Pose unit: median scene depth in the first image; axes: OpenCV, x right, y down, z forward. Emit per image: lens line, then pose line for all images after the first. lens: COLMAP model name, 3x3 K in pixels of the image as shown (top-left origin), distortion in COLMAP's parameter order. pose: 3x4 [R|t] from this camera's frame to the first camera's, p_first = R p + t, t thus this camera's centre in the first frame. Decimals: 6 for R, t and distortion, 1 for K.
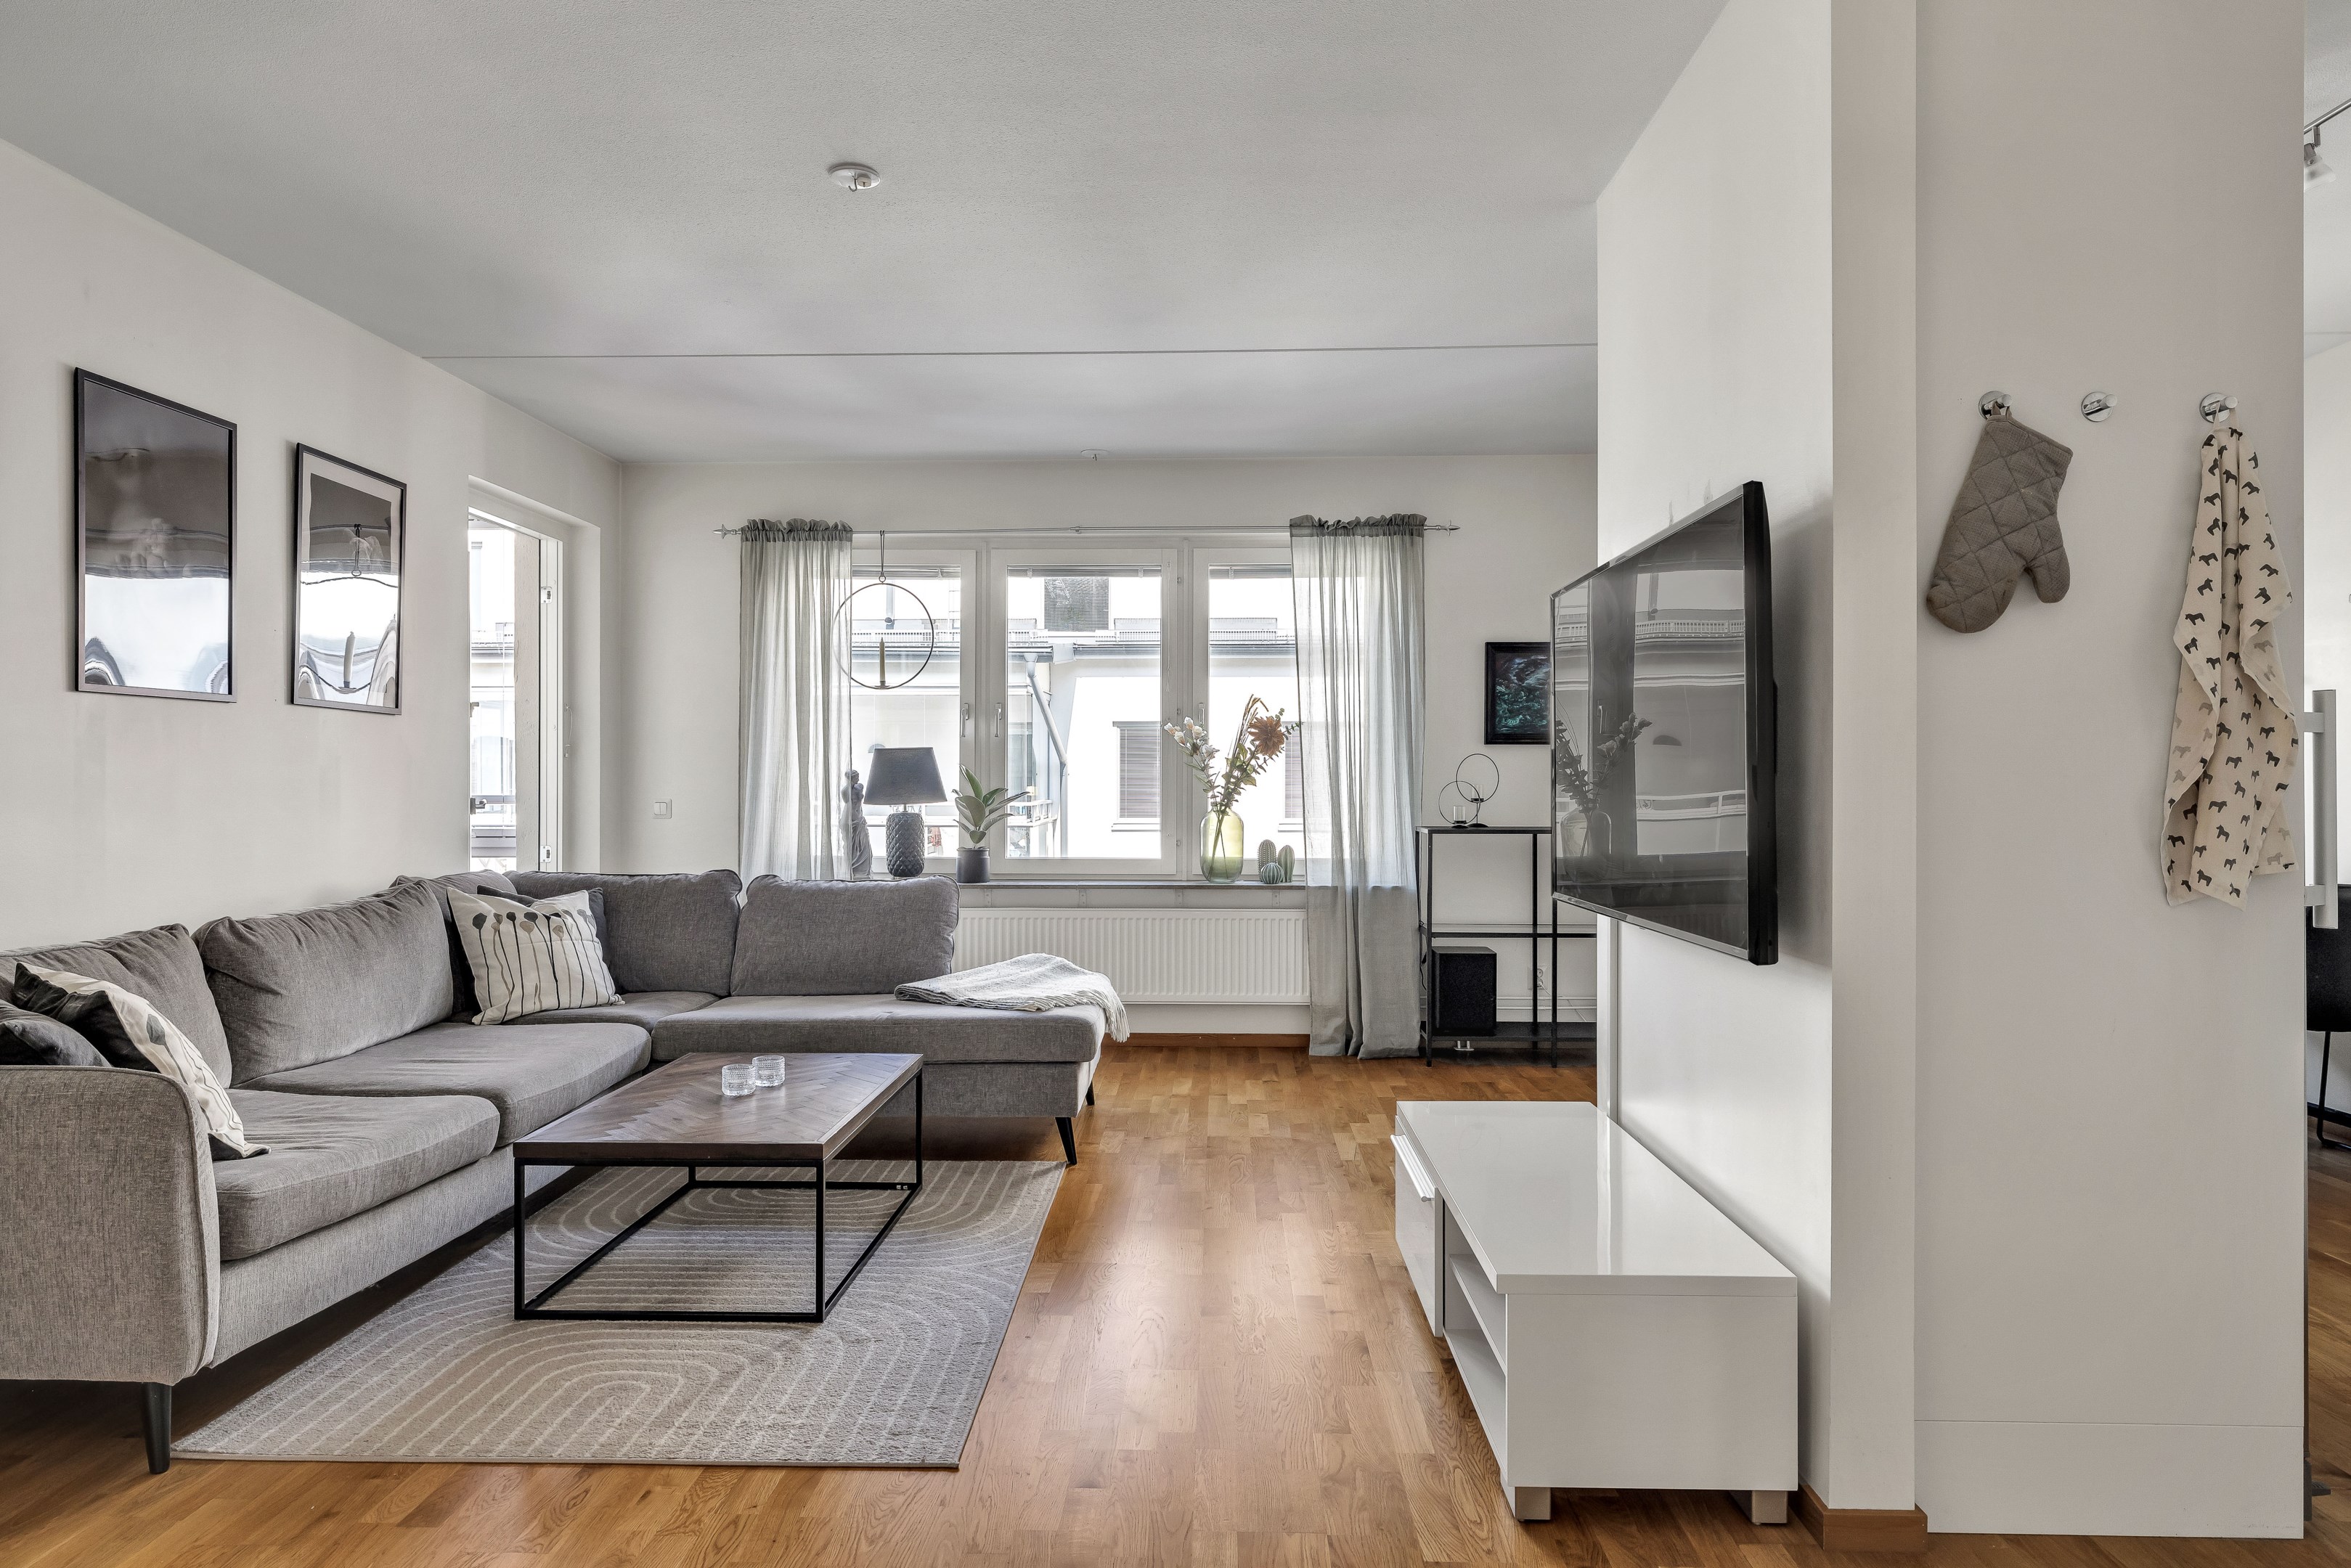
lens RADIAL K [[1460.7, 0, 1126.8], [0, 1460.7, 786.3], [0, 0, 1]] dist [0.007596, 0.001611]
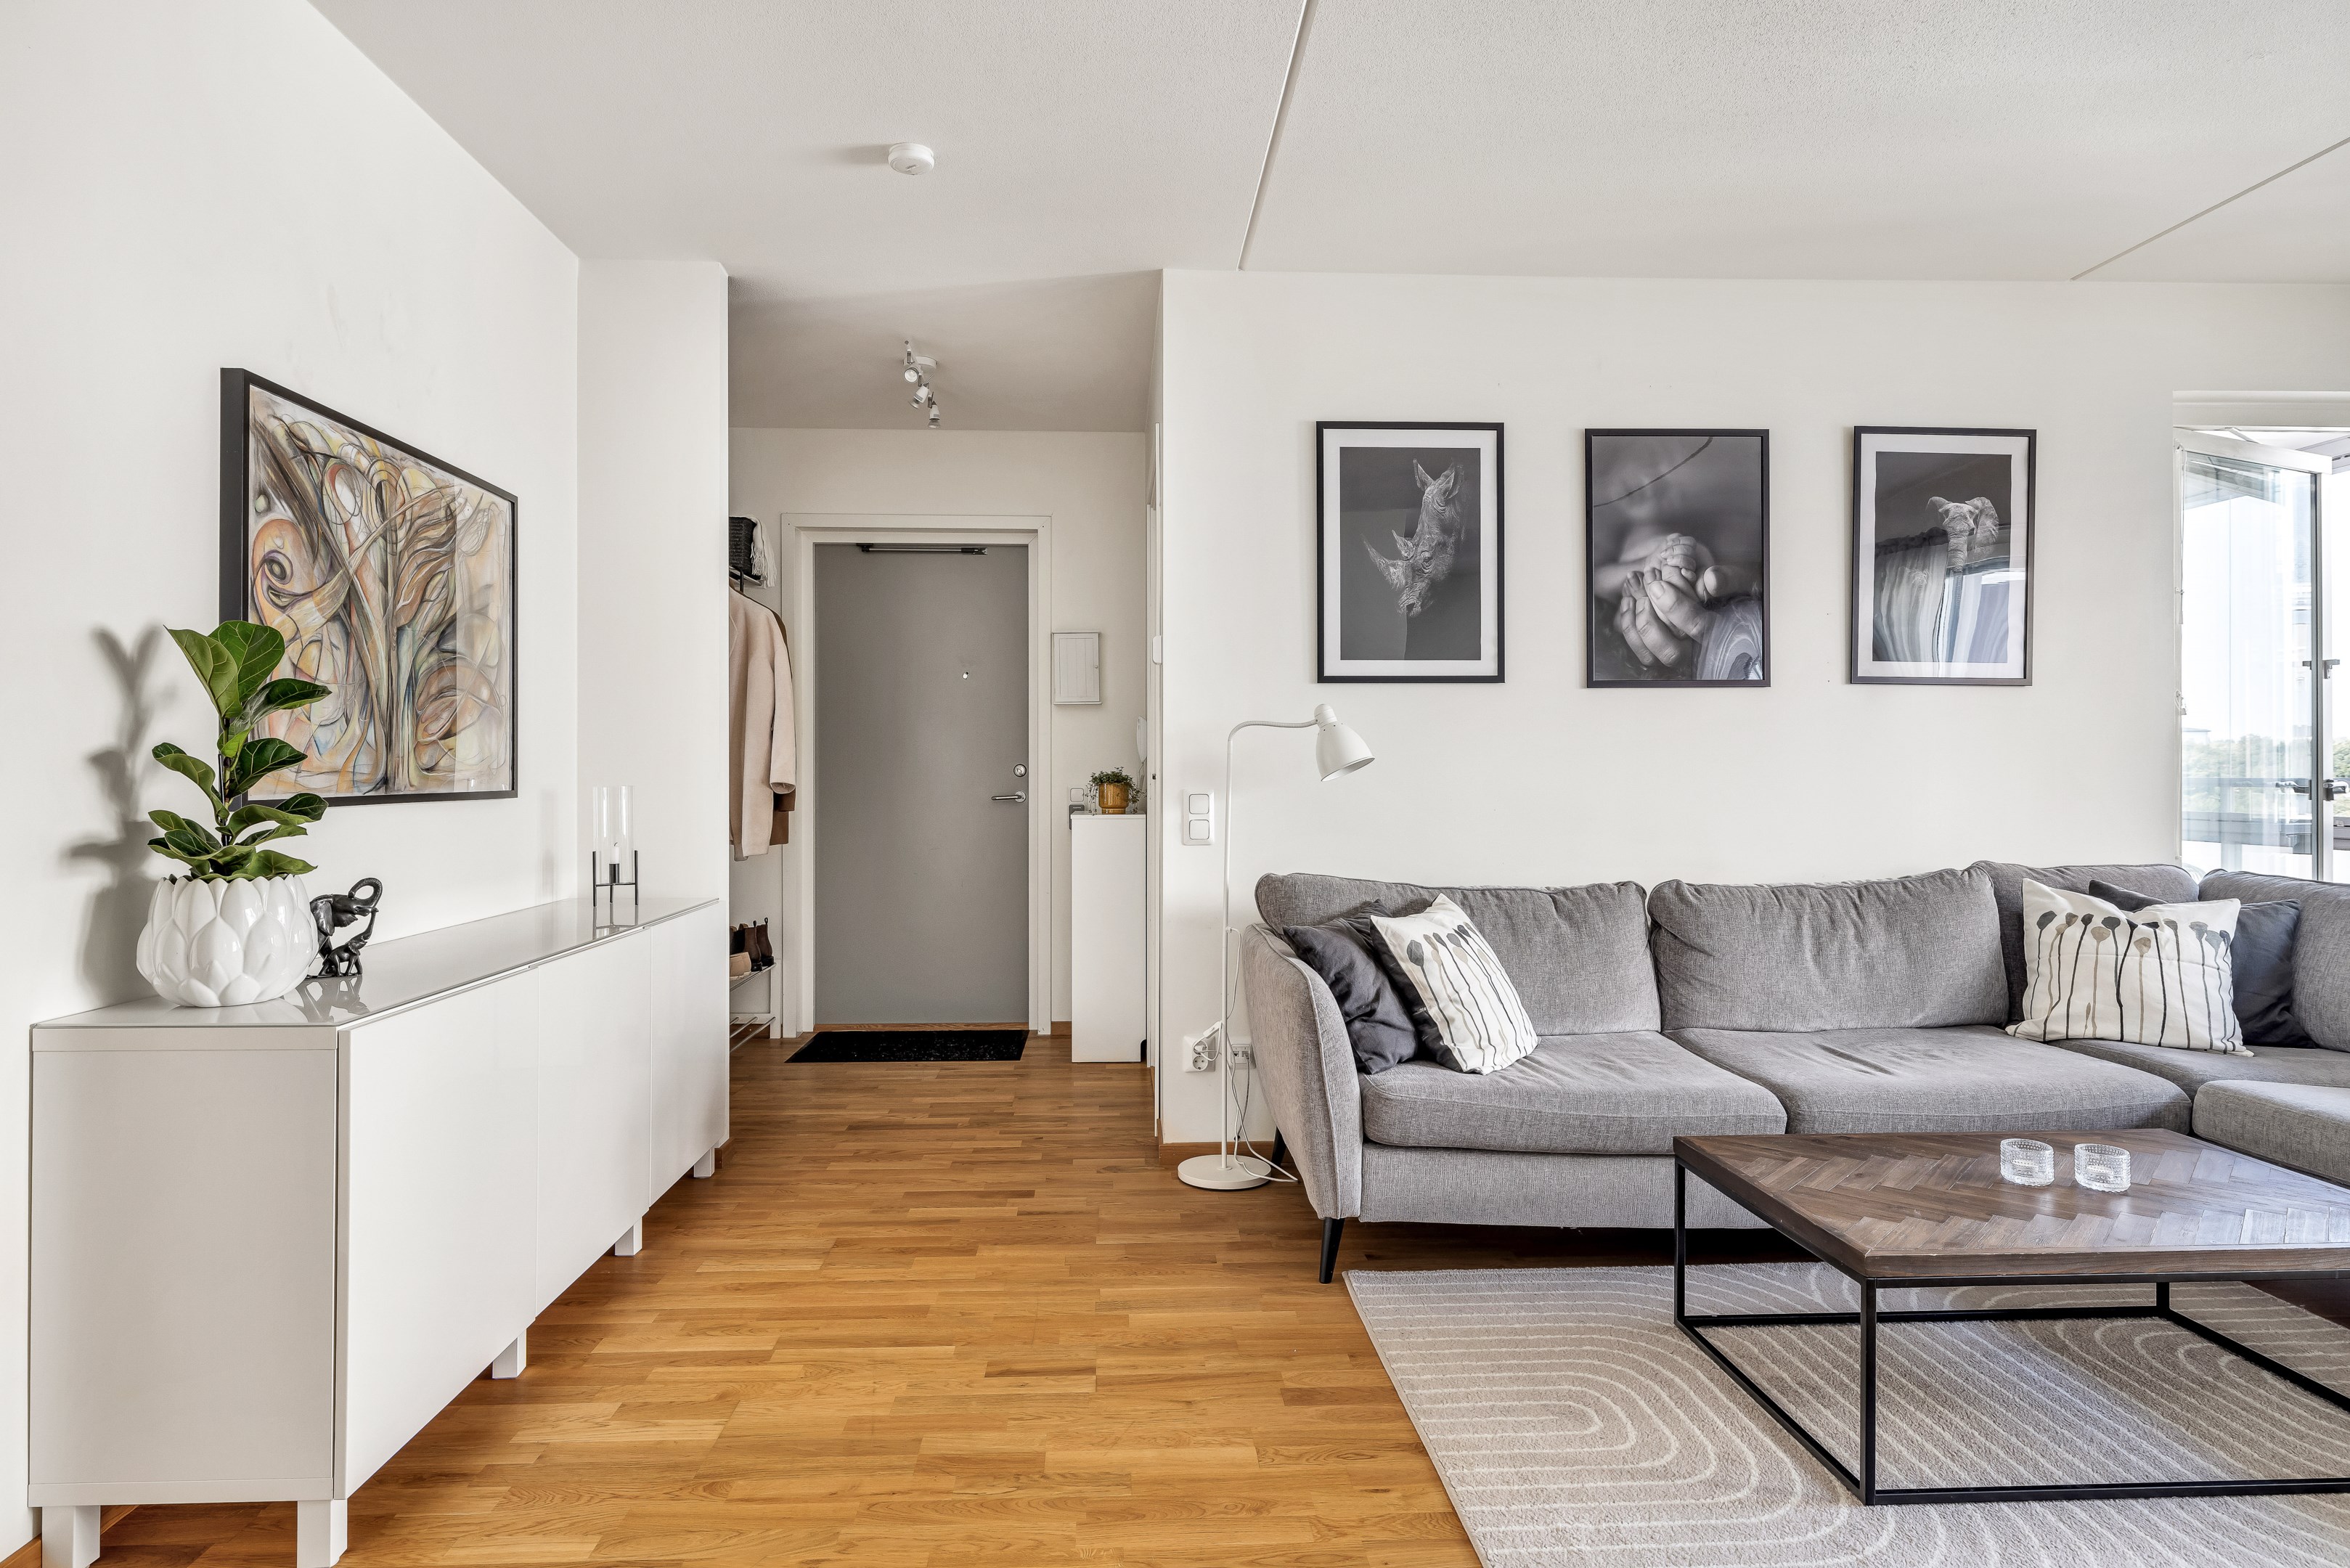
lens RADIAL K [[1298.1, 0, 1180.2], [0, 1298.1, 777.6], [0, 0, 1]] dist [0.001302, 0.000433]
pose [[0.104829, 0.002833, -0.994486, 0.253175], [-0.001555, 0.999995, 0.002685, 0.006864], [0.994489, 0.001265, 0.104832, 0.394788]]
